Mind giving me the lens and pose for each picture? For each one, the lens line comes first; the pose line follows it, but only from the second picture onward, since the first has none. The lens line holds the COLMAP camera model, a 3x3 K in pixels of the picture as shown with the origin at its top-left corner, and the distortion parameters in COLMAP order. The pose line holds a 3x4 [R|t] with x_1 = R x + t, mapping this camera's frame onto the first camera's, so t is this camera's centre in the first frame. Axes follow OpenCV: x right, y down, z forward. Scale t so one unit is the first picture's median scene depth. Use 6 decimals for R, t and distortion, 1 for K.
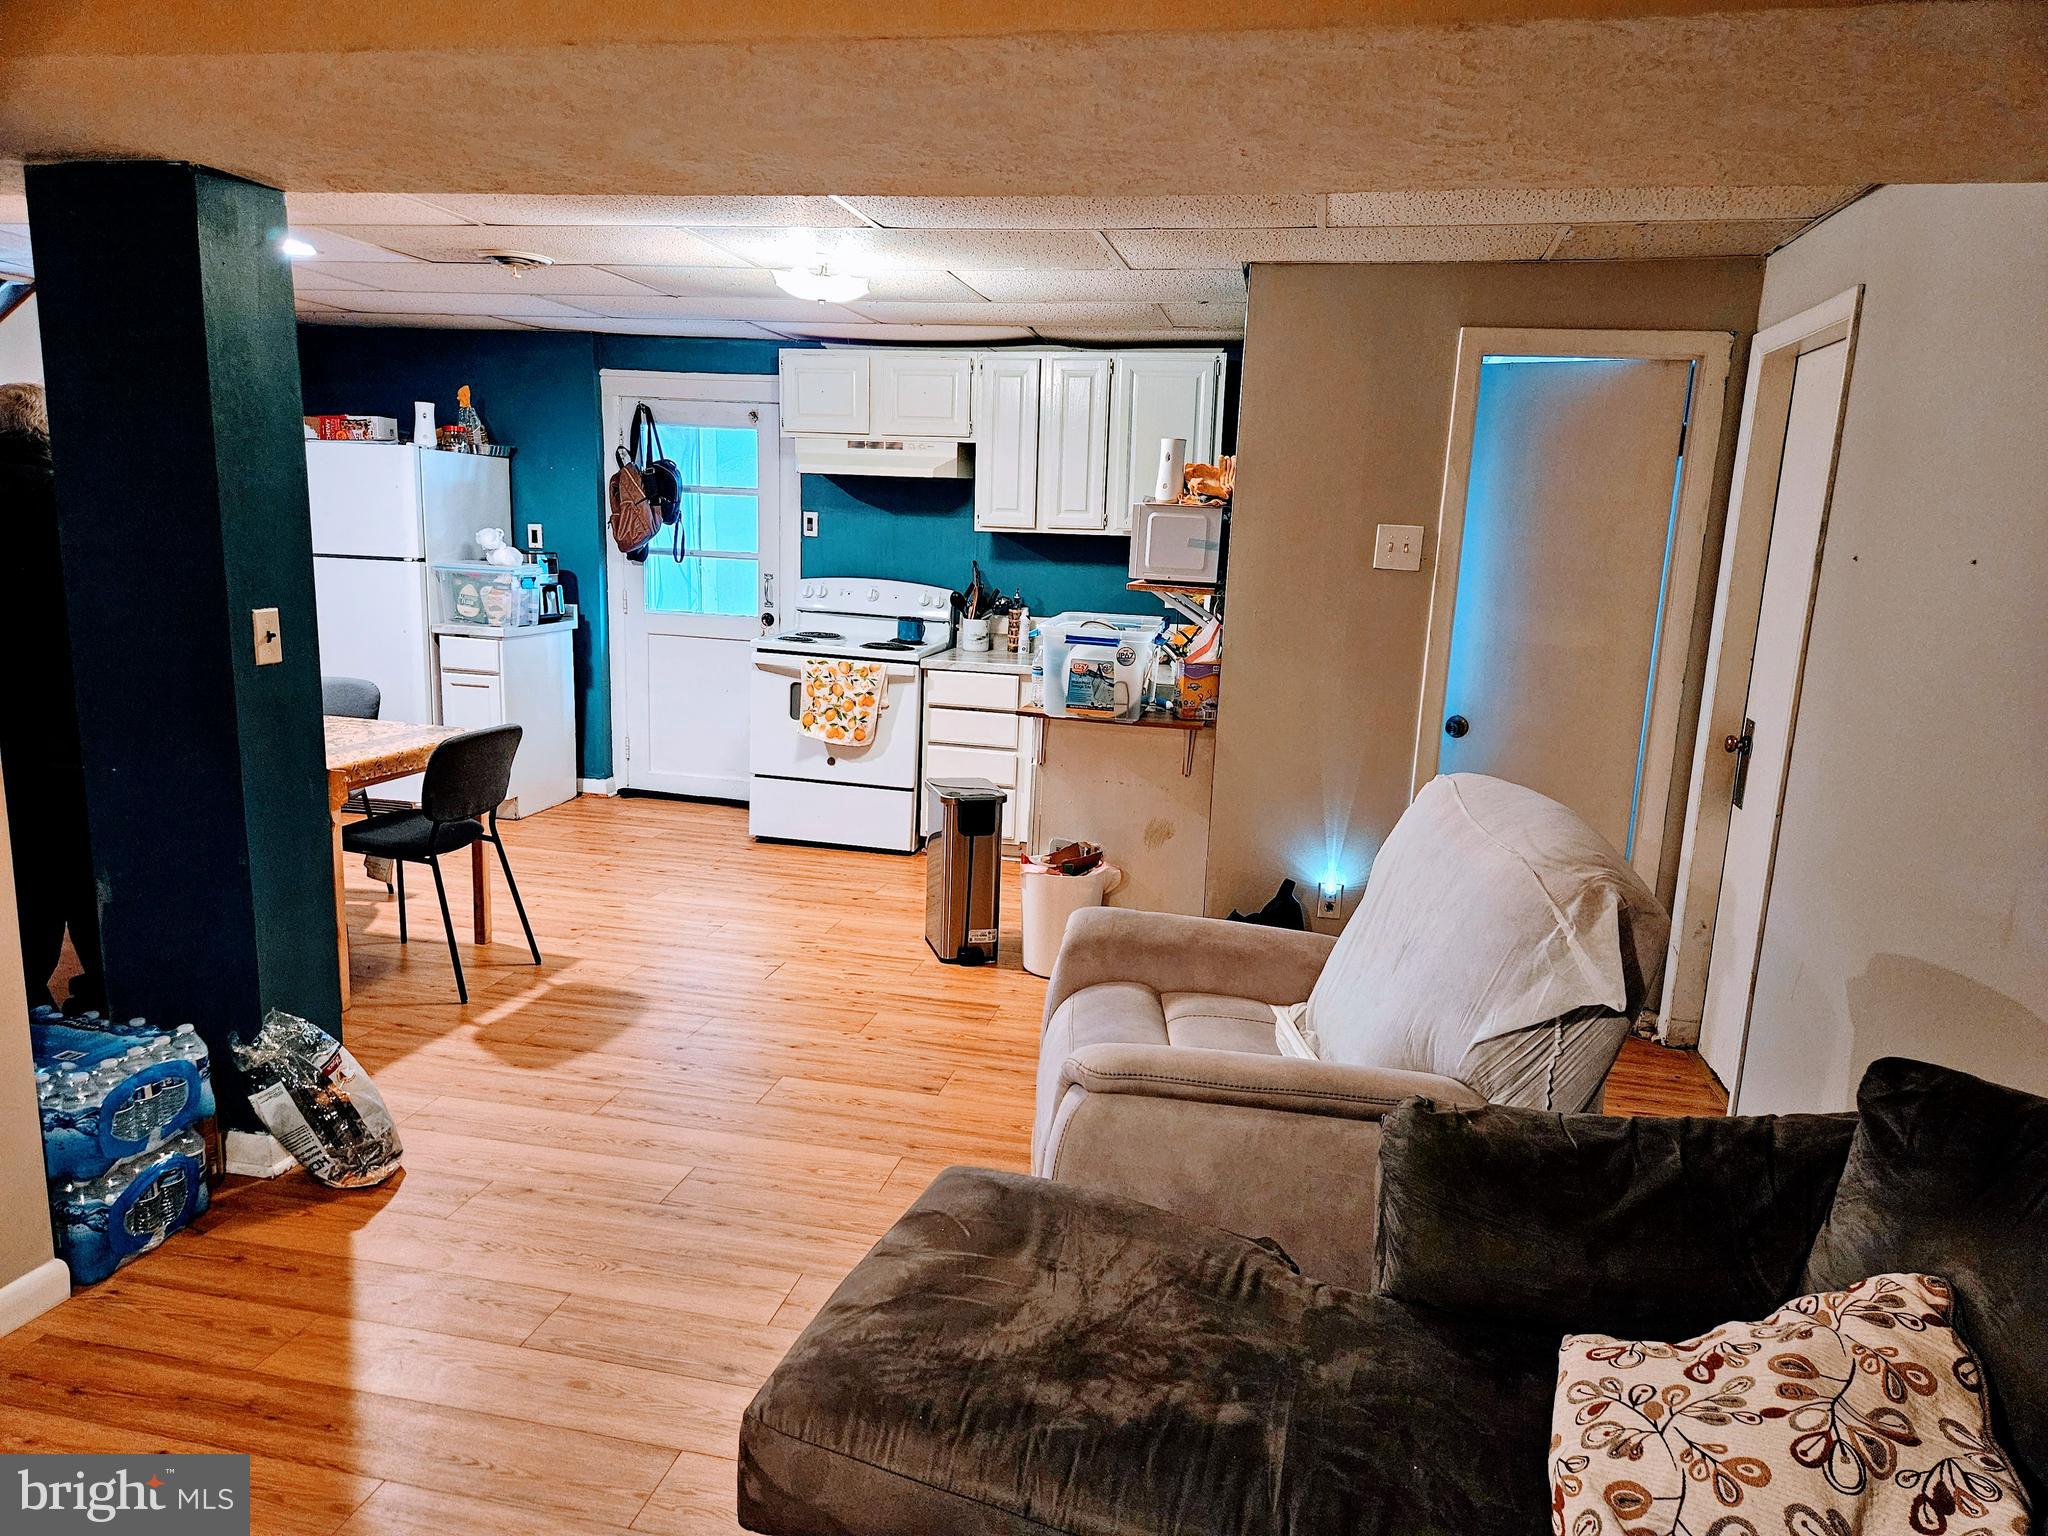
lens RADIAL K [[1355.8, 0, 1035.7], [0, 1355.8, 765.1], [0, 0, 1]] dist [0.036409, -0.000934]
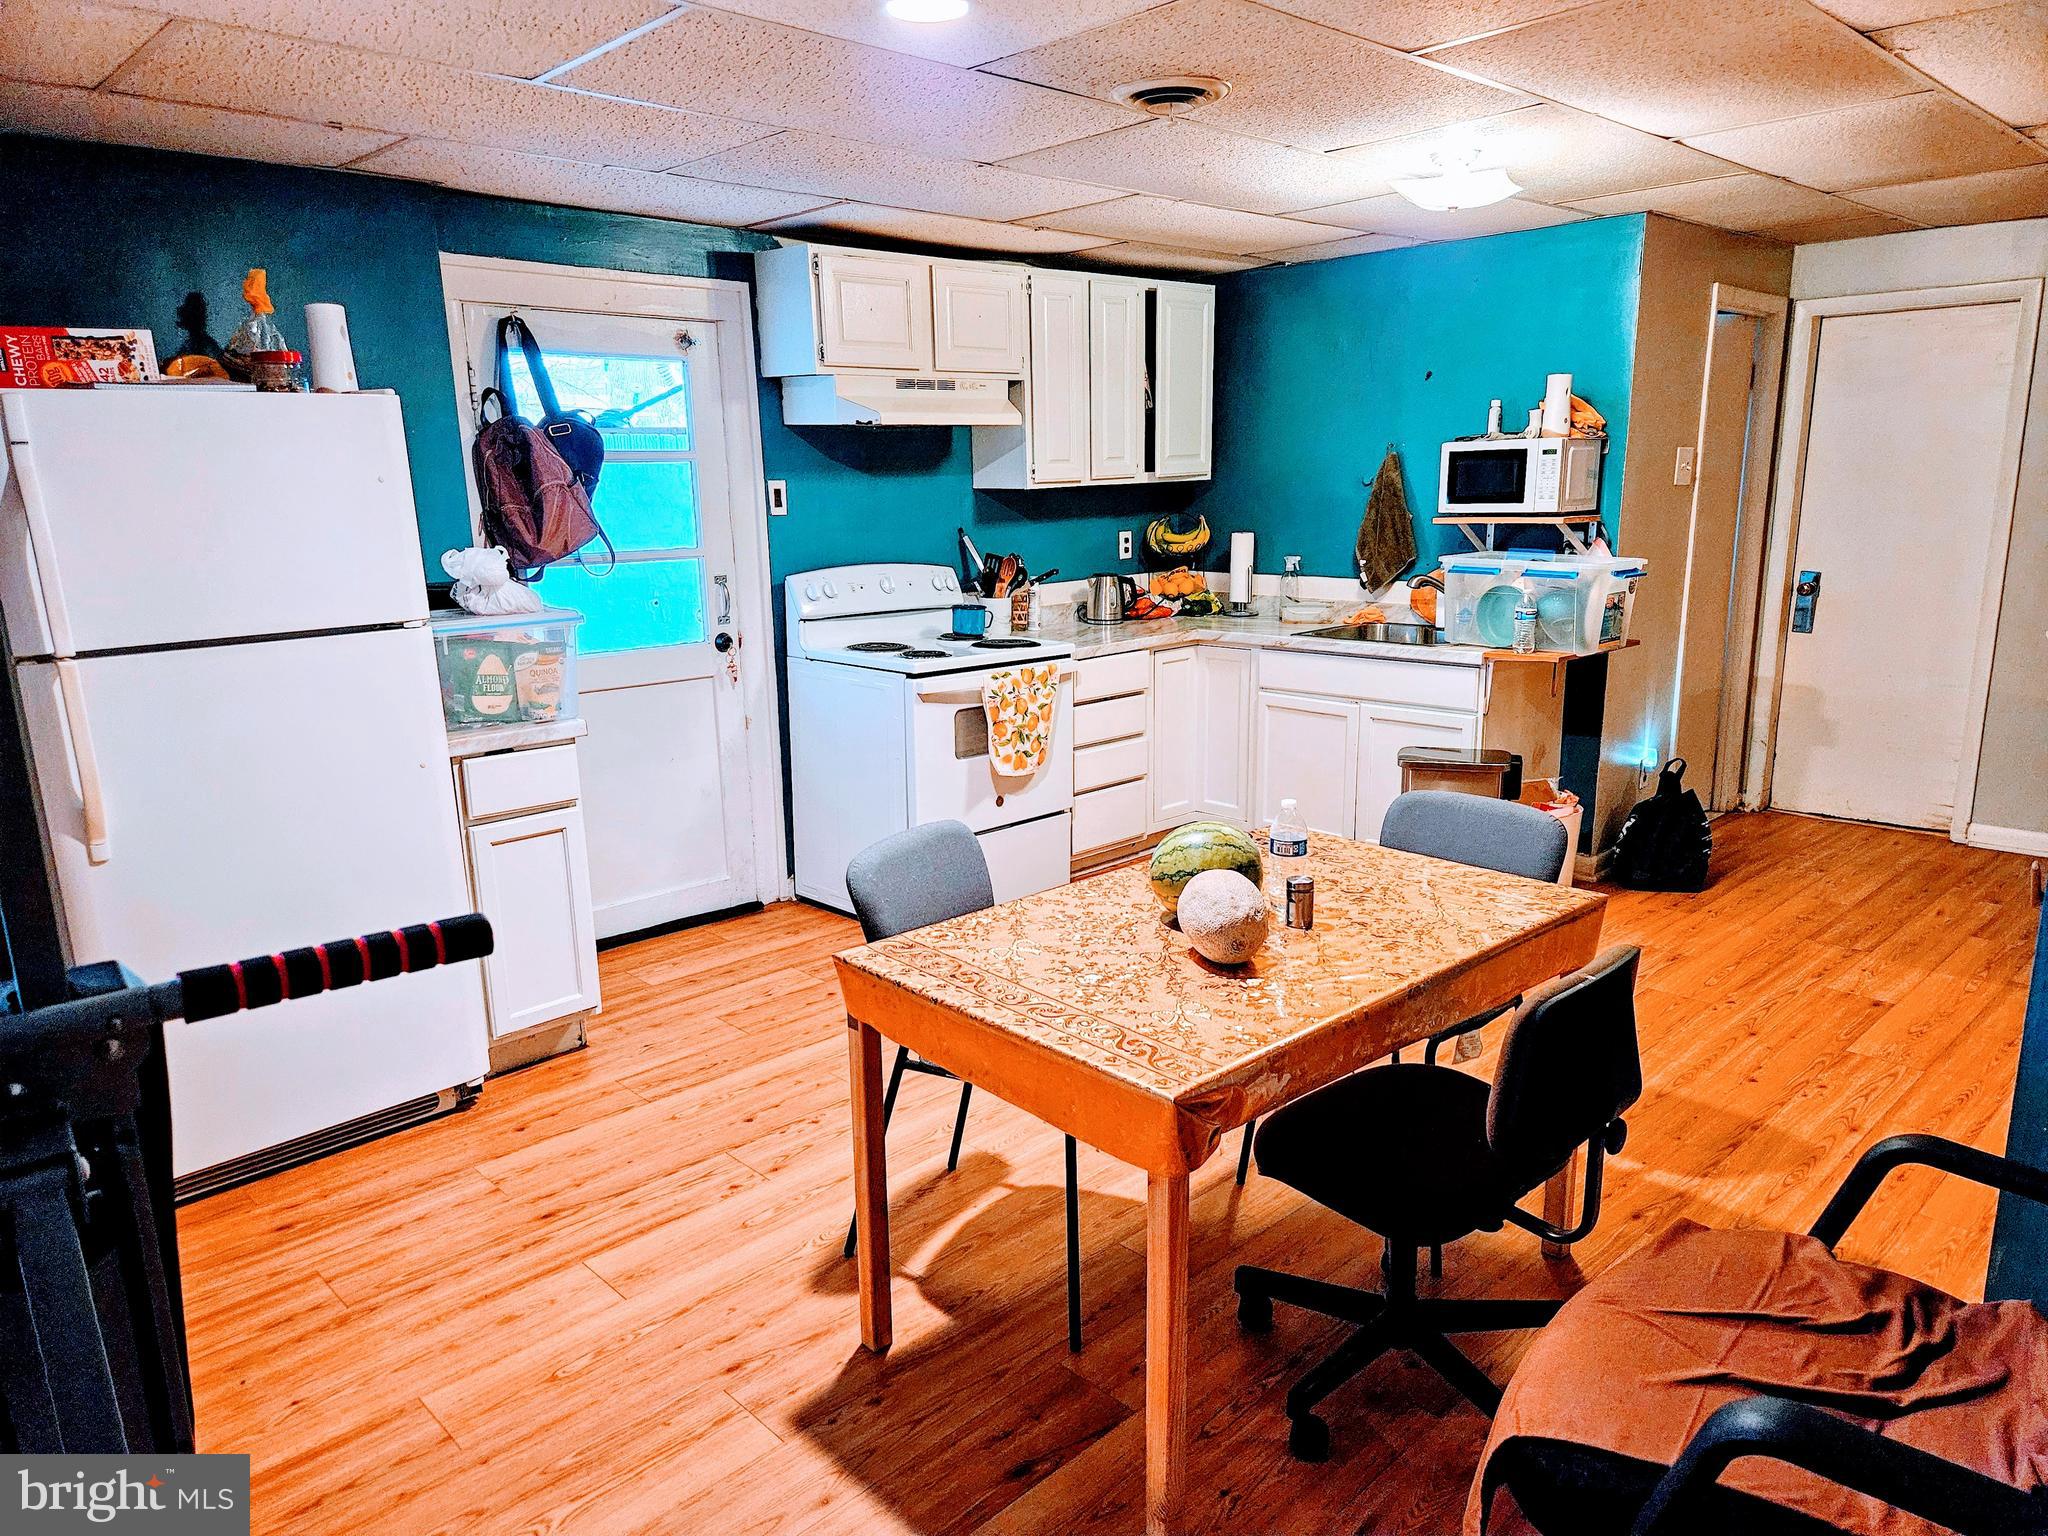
lens RADIAL K [[1355.8, 0, 1034.0], [0, 1355.8, 780.0], [0, 0, 1]] dist [0.036409, -0.000934]
pose [[0.569304, -0.237458, 0.787087, -0.728549], [0.188735, 0.969559, 0.155995, -0.128198], [-0.800170, 0.059742, 0.596790, 0.511013]]
